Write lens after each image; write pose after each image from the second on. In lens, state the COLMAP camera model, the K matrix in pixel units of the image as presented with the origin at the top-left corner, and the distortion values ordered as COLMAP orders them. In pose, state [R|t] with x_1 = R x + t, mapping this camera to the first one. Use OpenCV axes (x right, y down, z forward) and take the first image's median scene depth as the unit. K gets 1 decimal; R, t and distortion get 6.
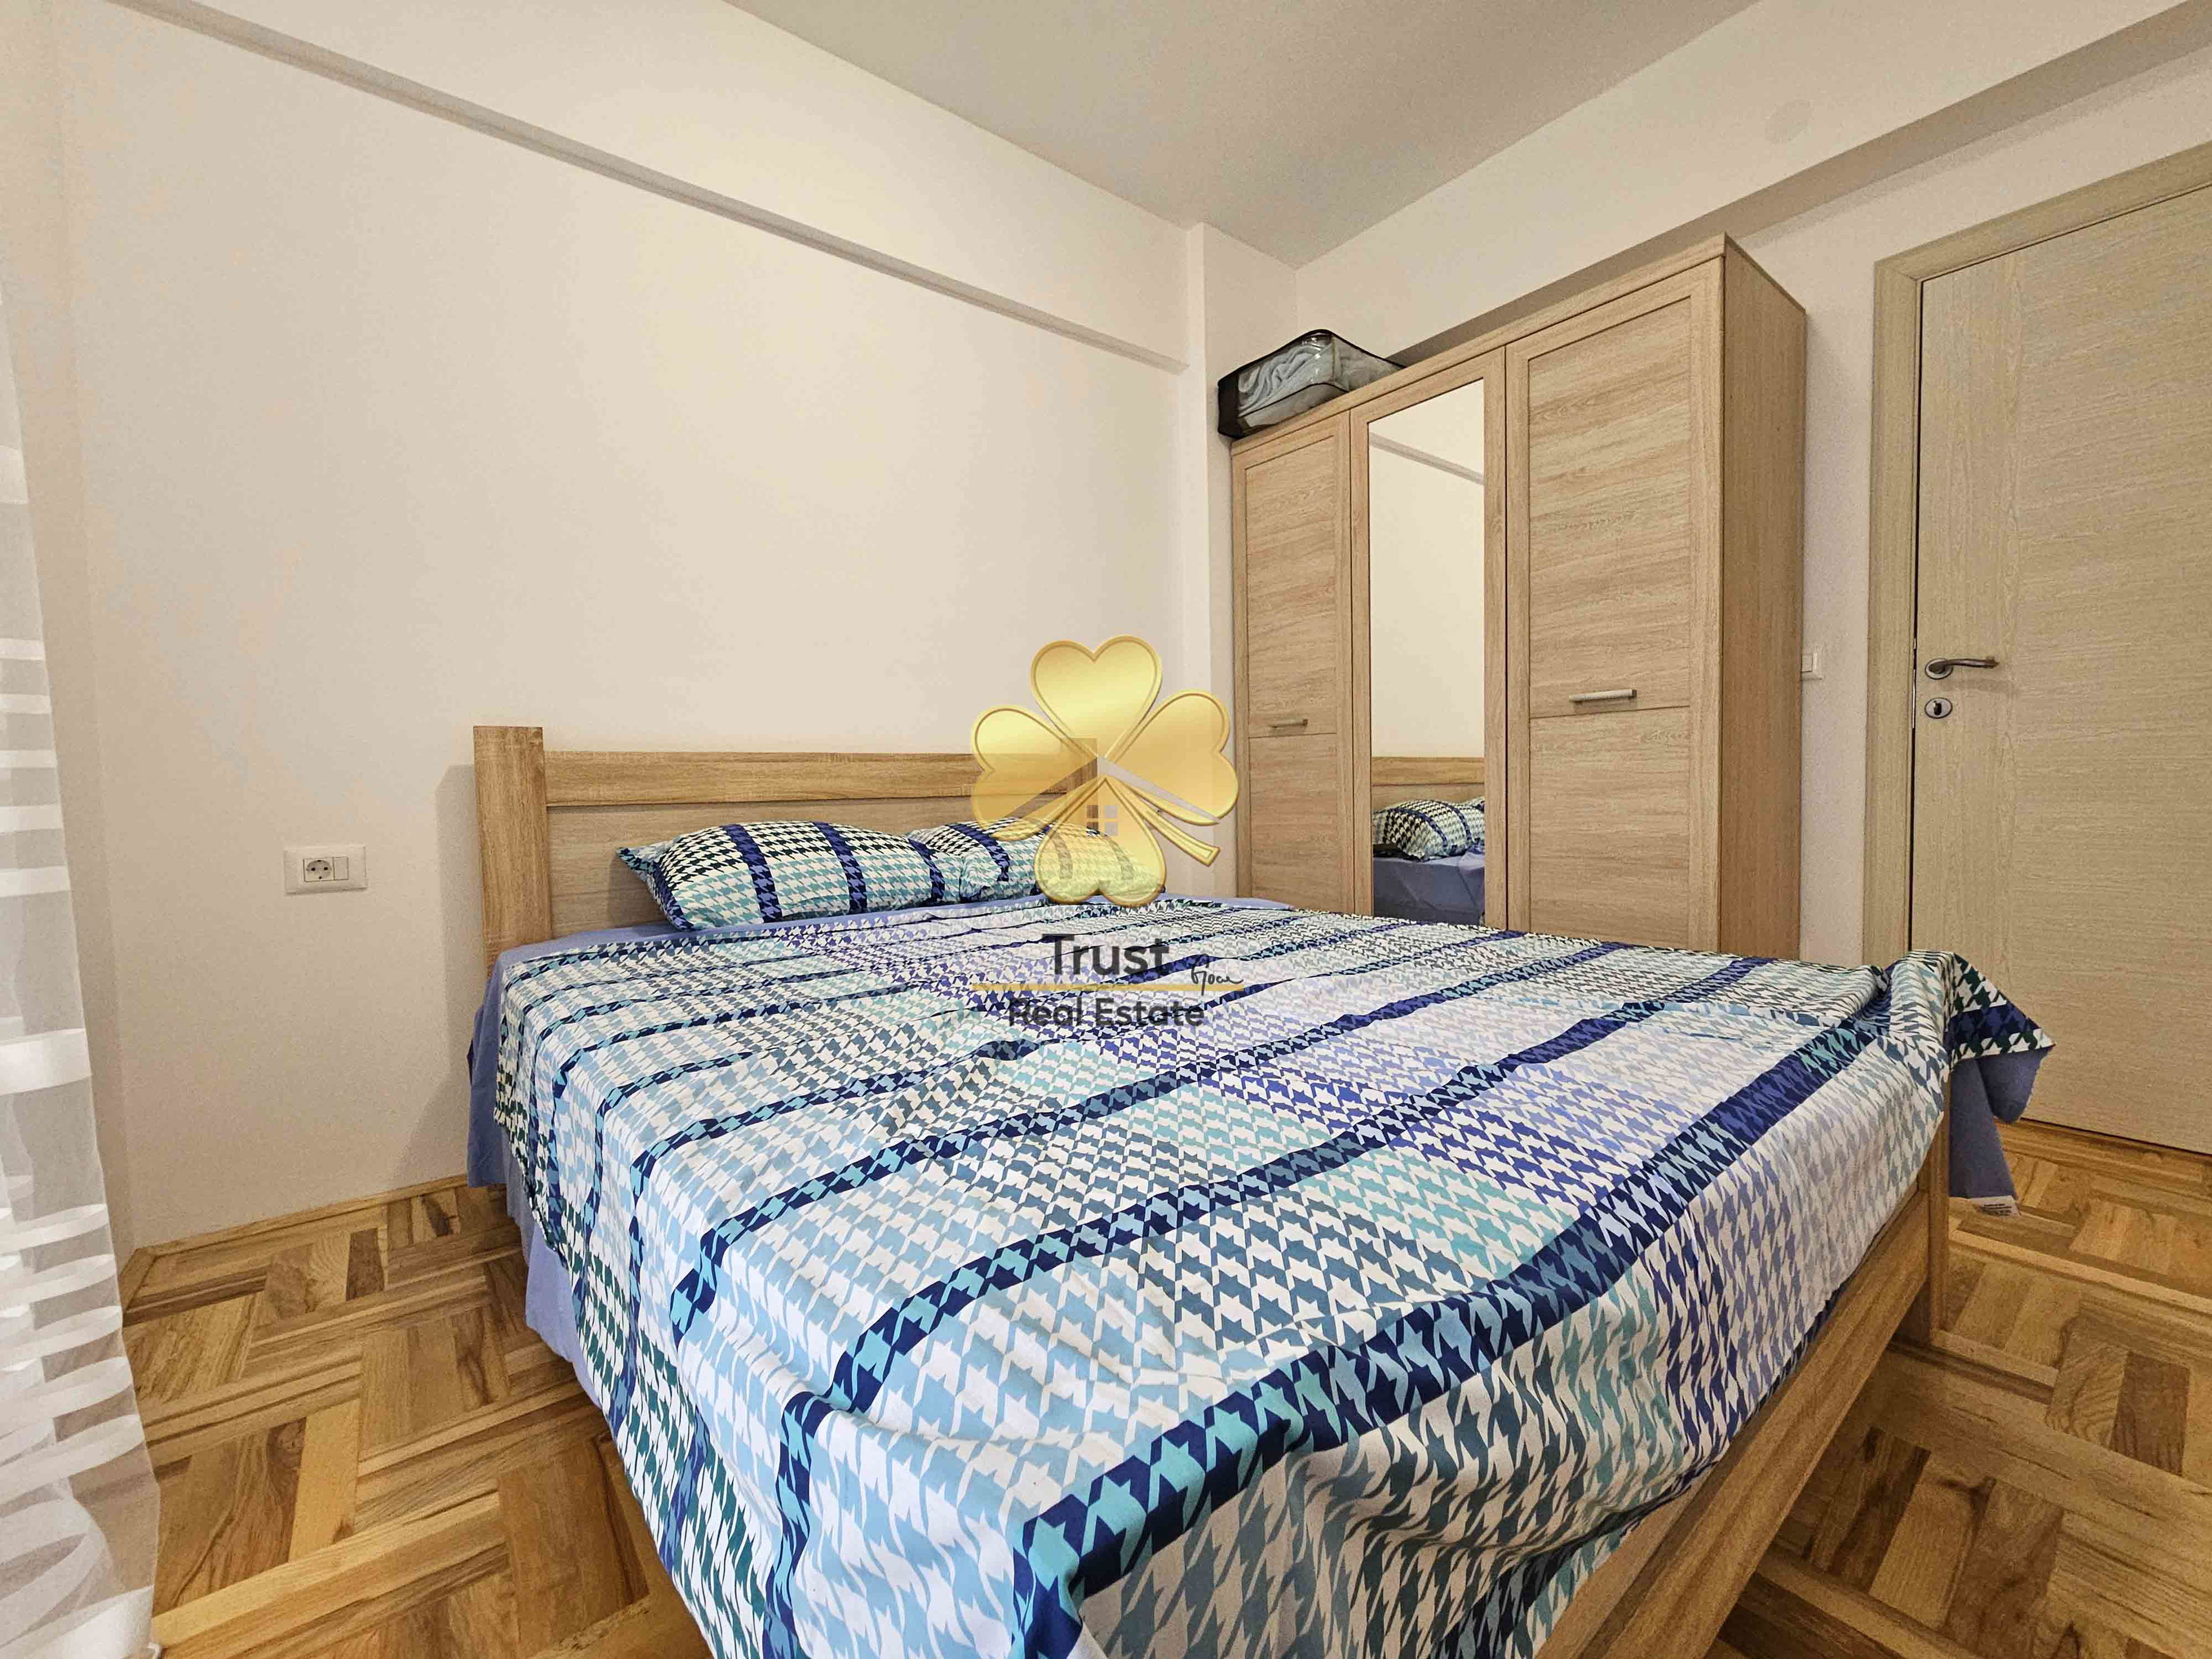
lens RADIAL K [[913.0, 0, 1107.6], [0, 913.0, 821.1], [0, 0, 1]] dist [0.001399, 0.000124]
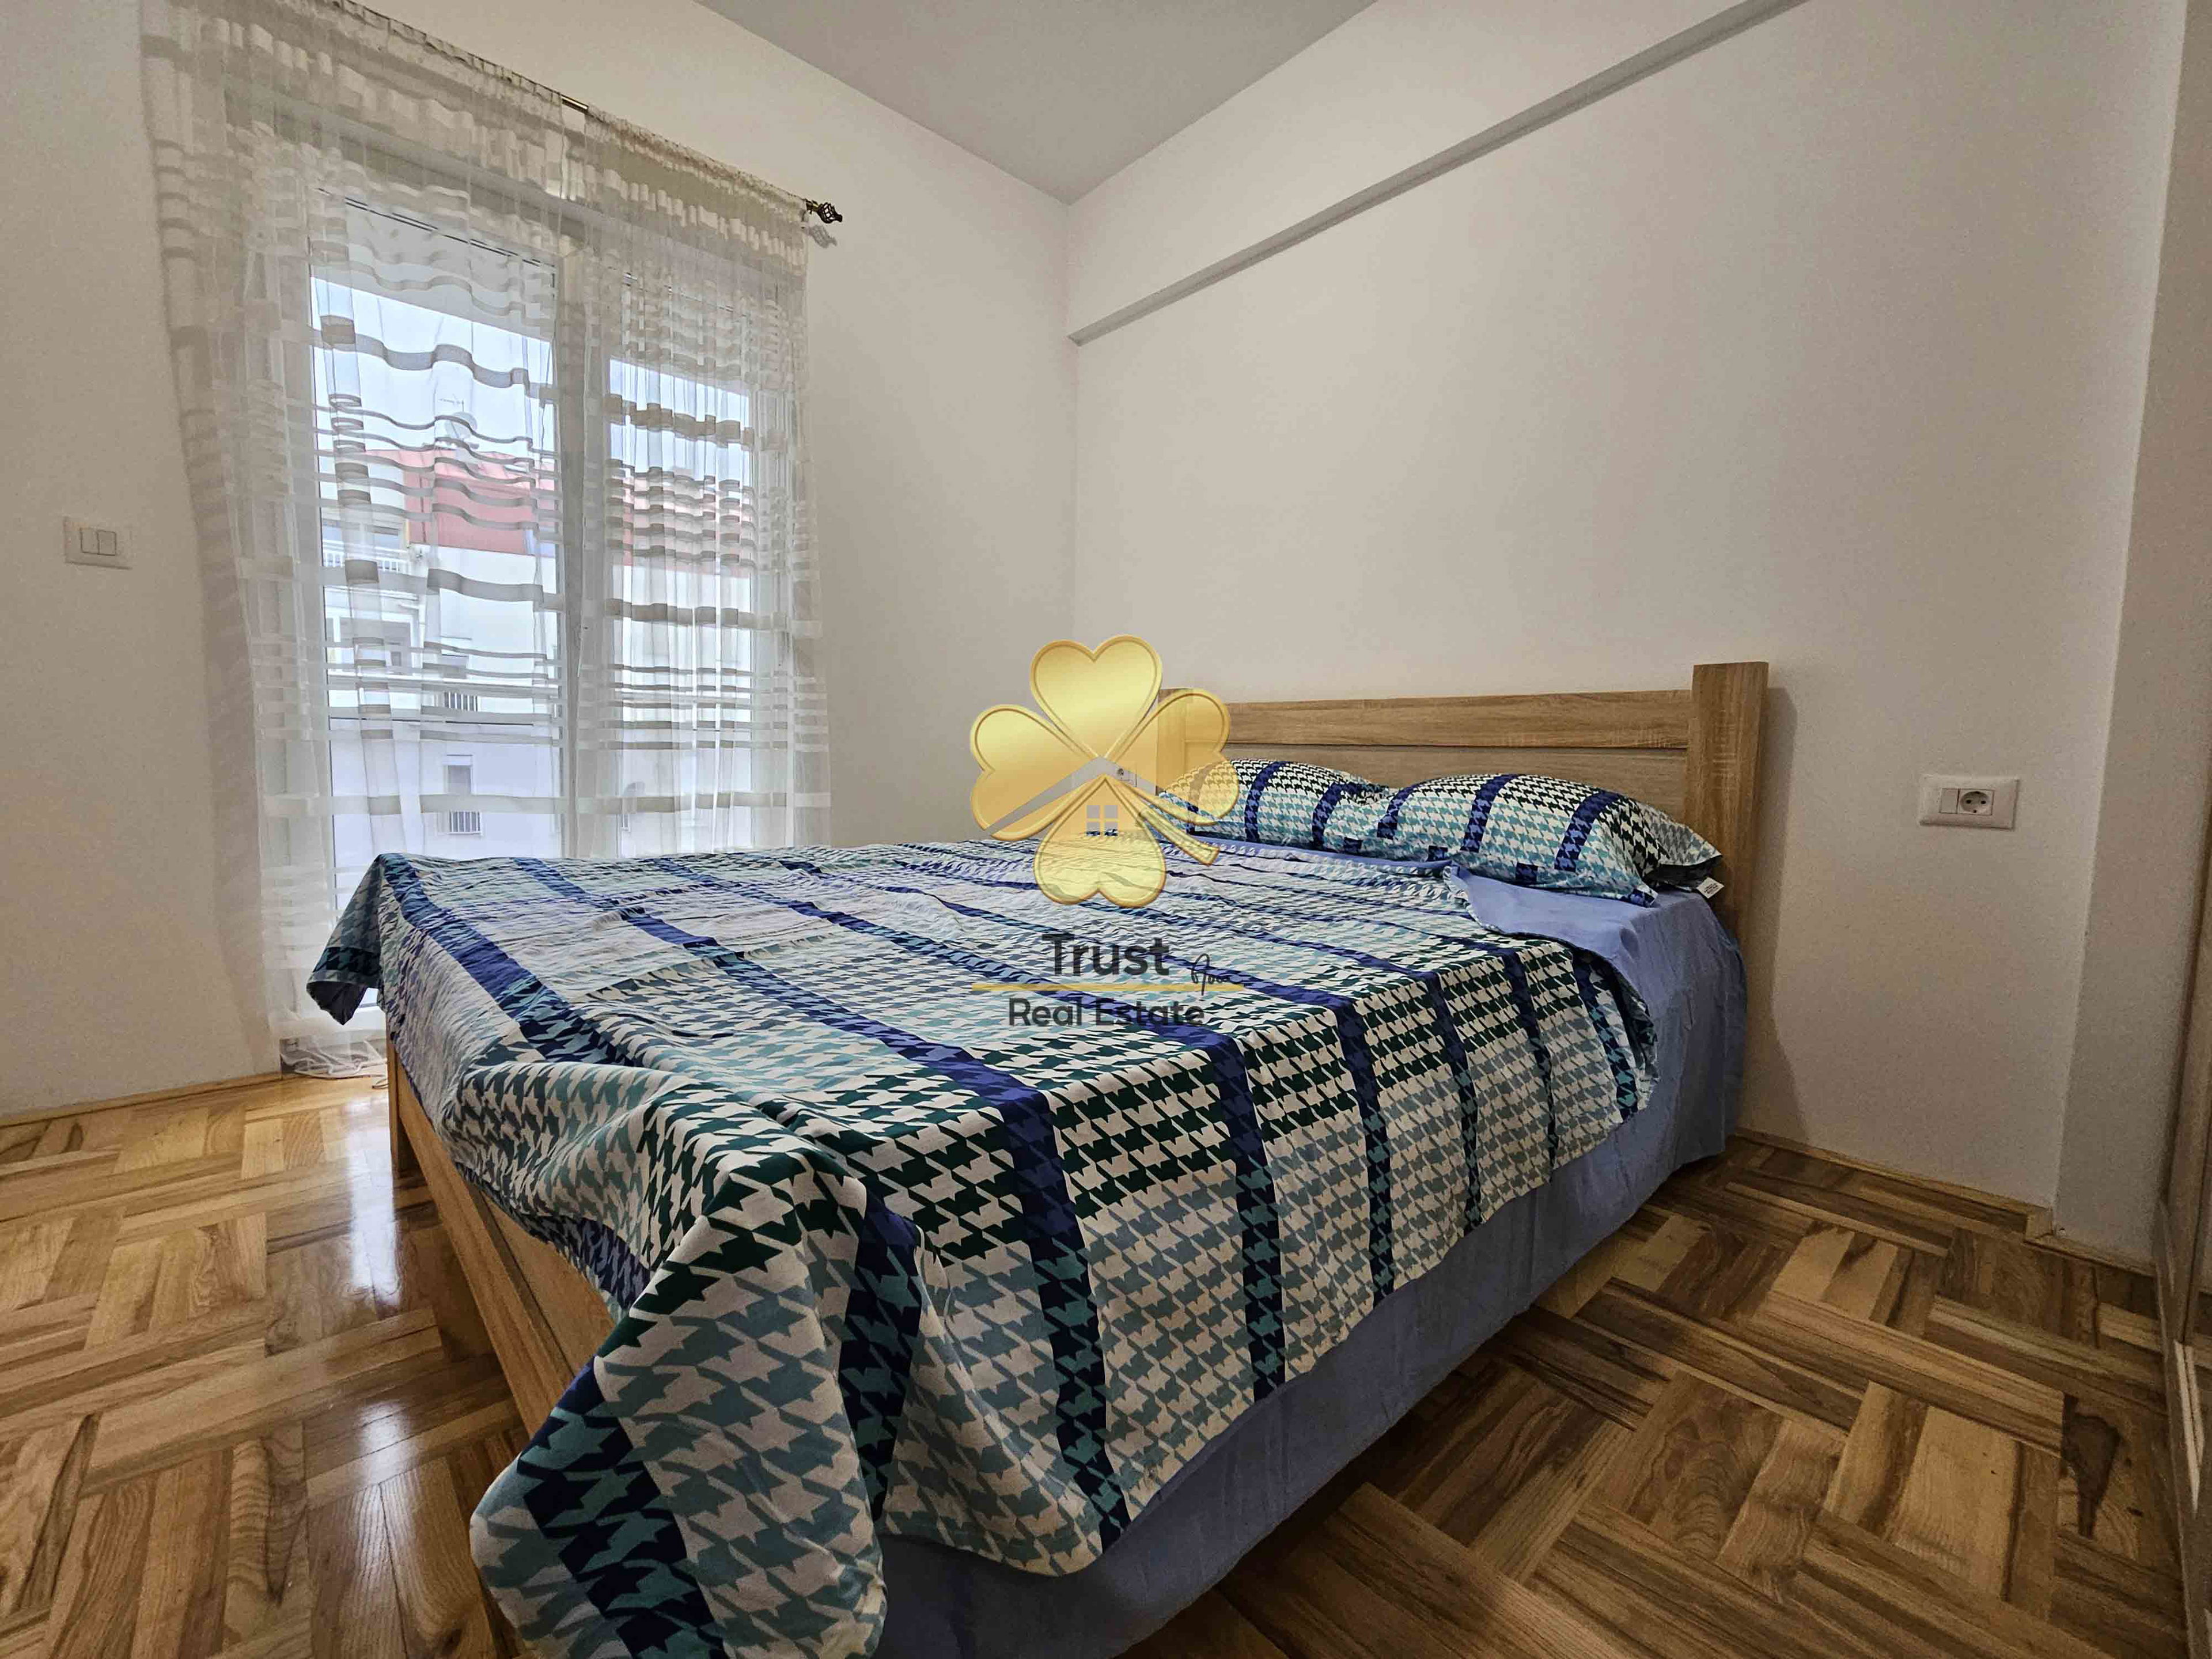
lens RADIAL K [[913.0, 0, 1107.6], [0, 913.0, 821.1], [0, 0, 1]] dist [0.001399, 0.000124]
pose [[0.073530, 0.094996, -0.992758, 0.751188], [-0.066720, 0.993691, 0.090144, -0.012480], [0.995059, 0.059608, 0.079404, 0.672564]]
